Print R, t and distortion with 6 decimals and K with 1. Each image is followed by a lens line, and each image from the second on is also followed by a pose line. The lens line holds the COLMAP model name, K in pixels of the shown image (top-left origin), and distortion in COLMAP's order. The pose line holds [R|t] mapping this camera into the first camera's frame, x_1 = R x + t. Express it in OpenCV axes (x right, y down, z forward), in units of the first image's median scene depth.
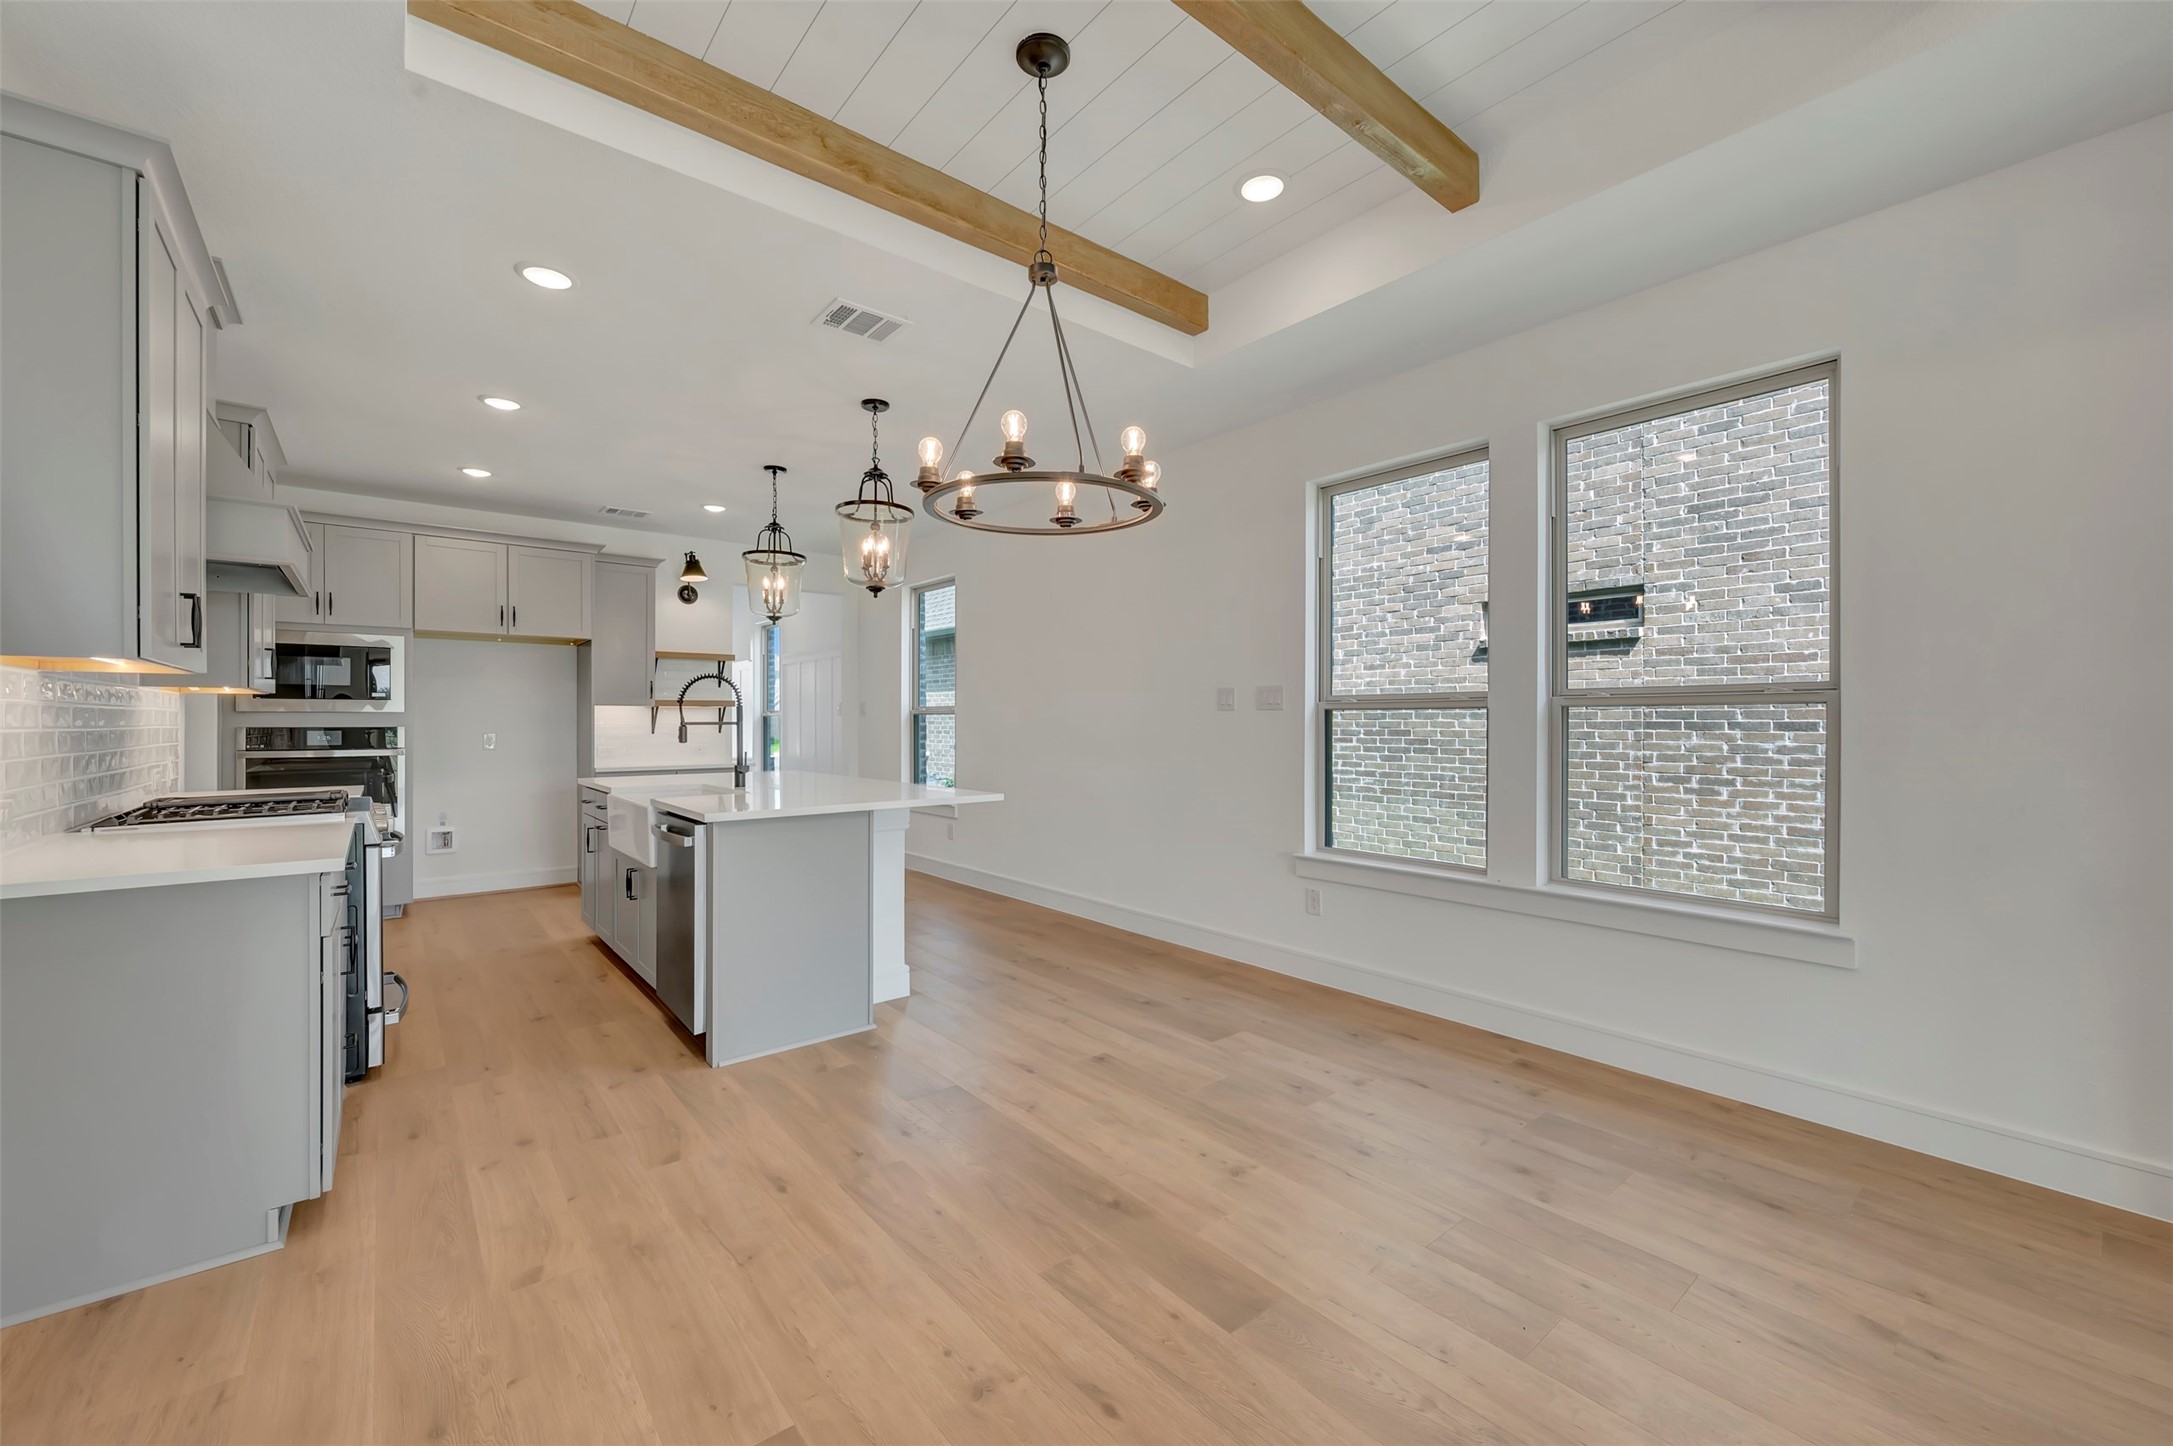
lens RADIAL K [[855.4, 0, 1087.0], [0, 855.4, 718.0], [0, 0, 1]] dist [0.001116, -0.000609]
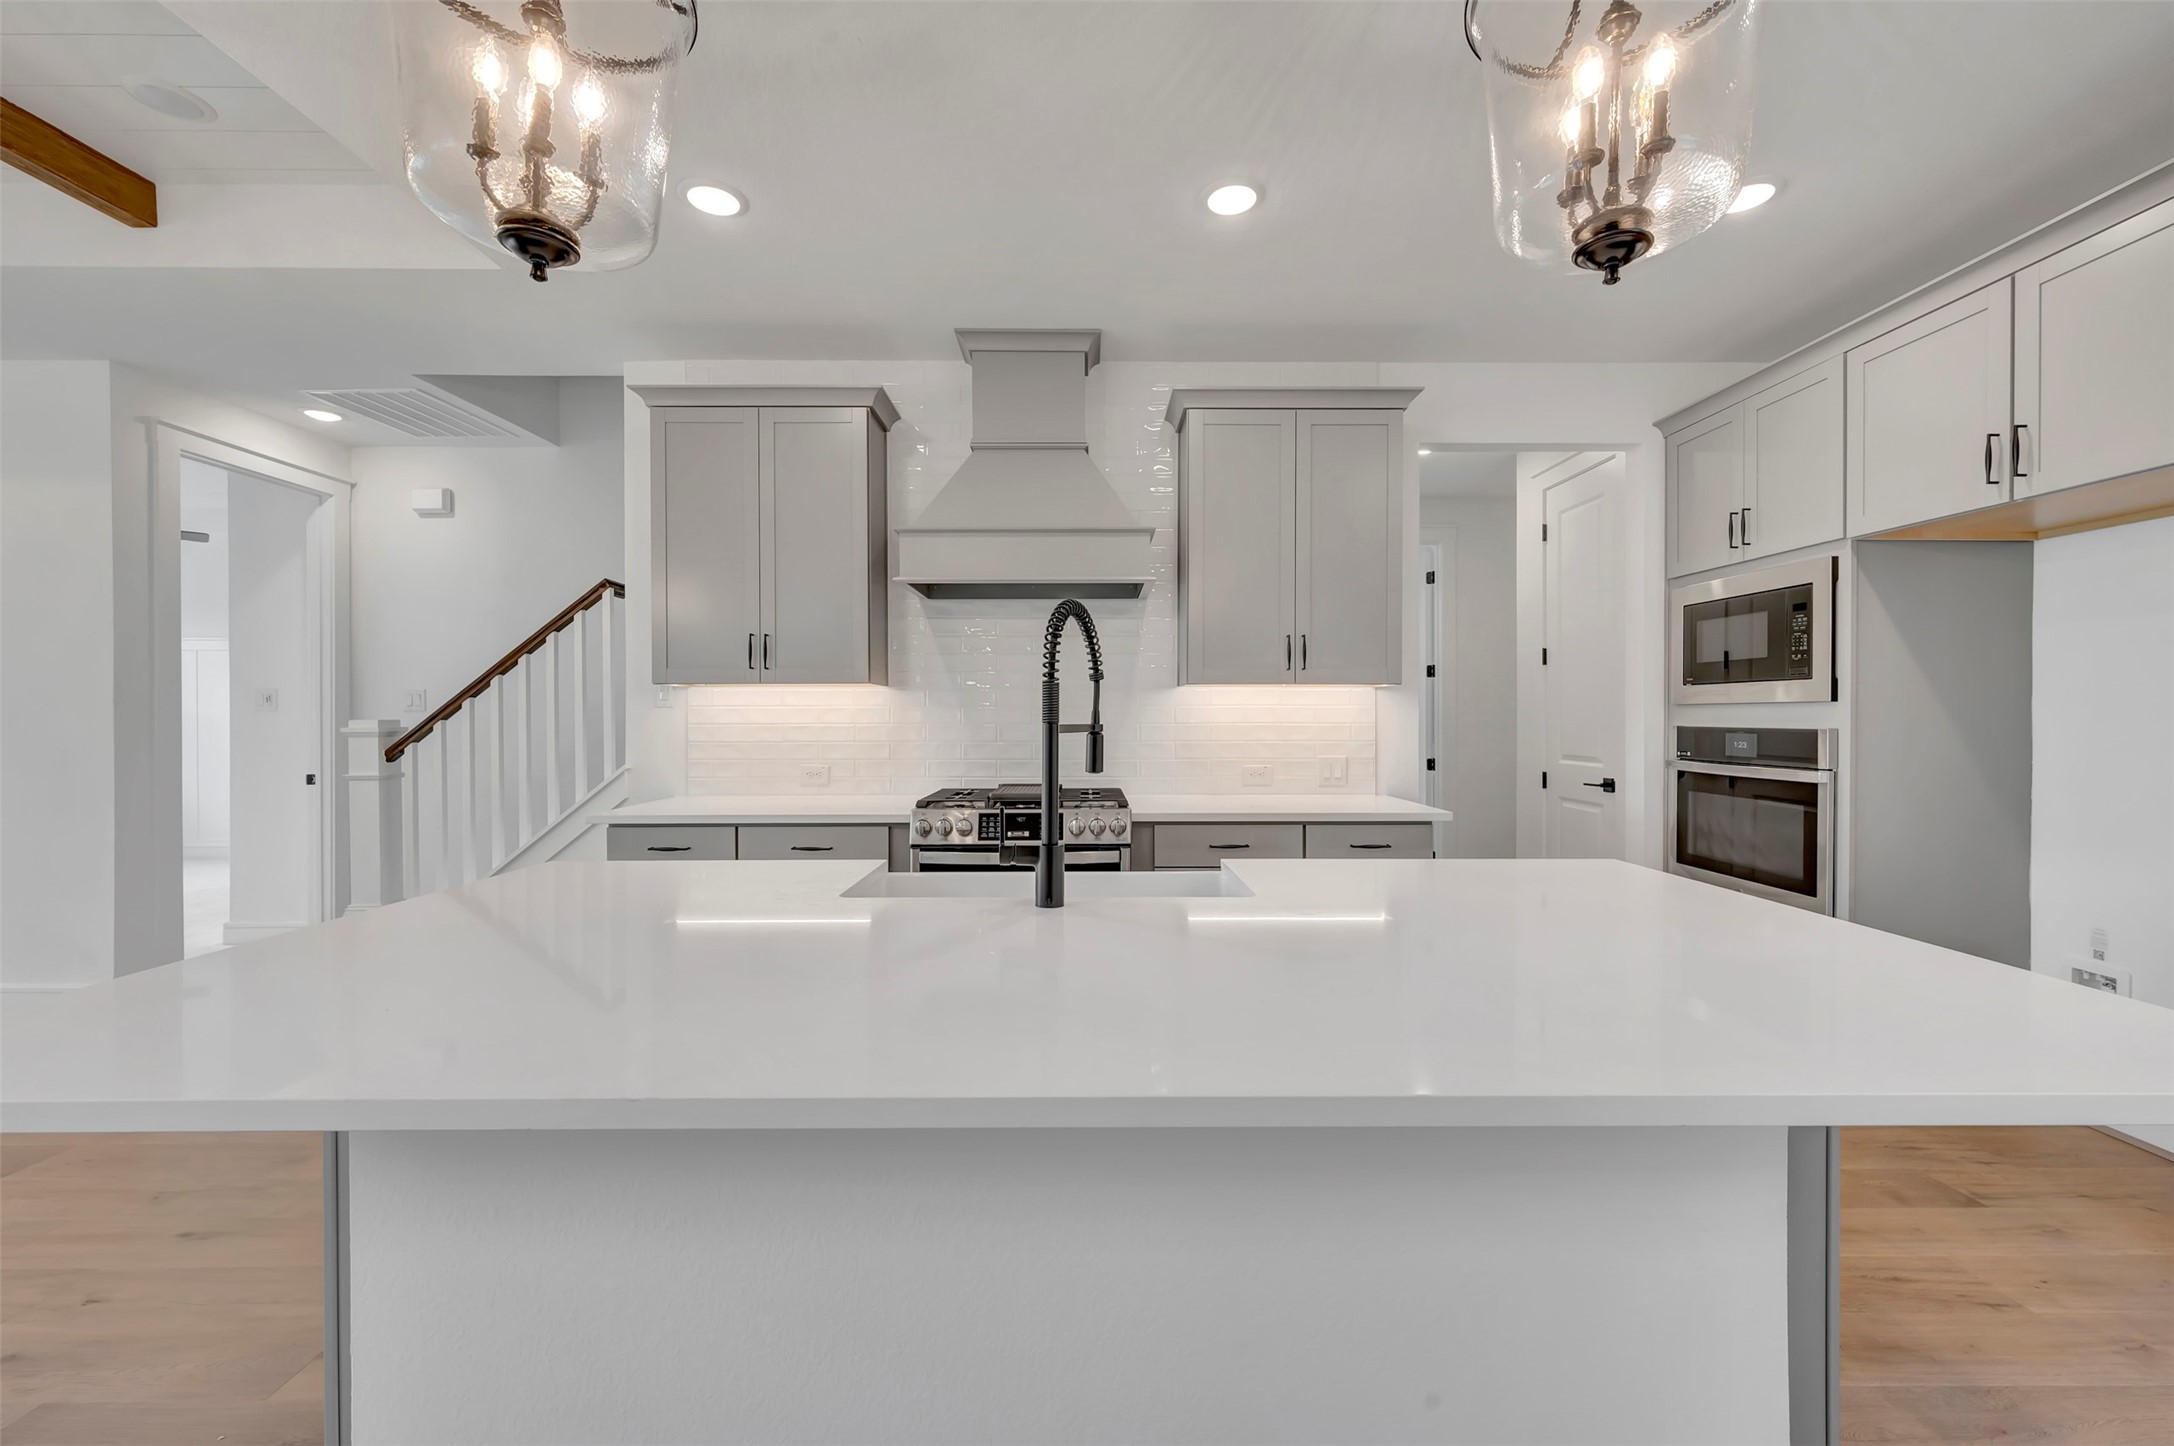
lens RADIAL K [[855.8, 0, 1085.7], [0, 855.8, 724.5], [0, 0, 1]] dist [0.001116, -0.000609]
pose [[-0.624165, -0.001099, -0.781292, -0.110424], [-0.004609, 0.999987, 0.002275, 0.009026], [0.781279, 0.005021, -0.624162, 1.019515]]
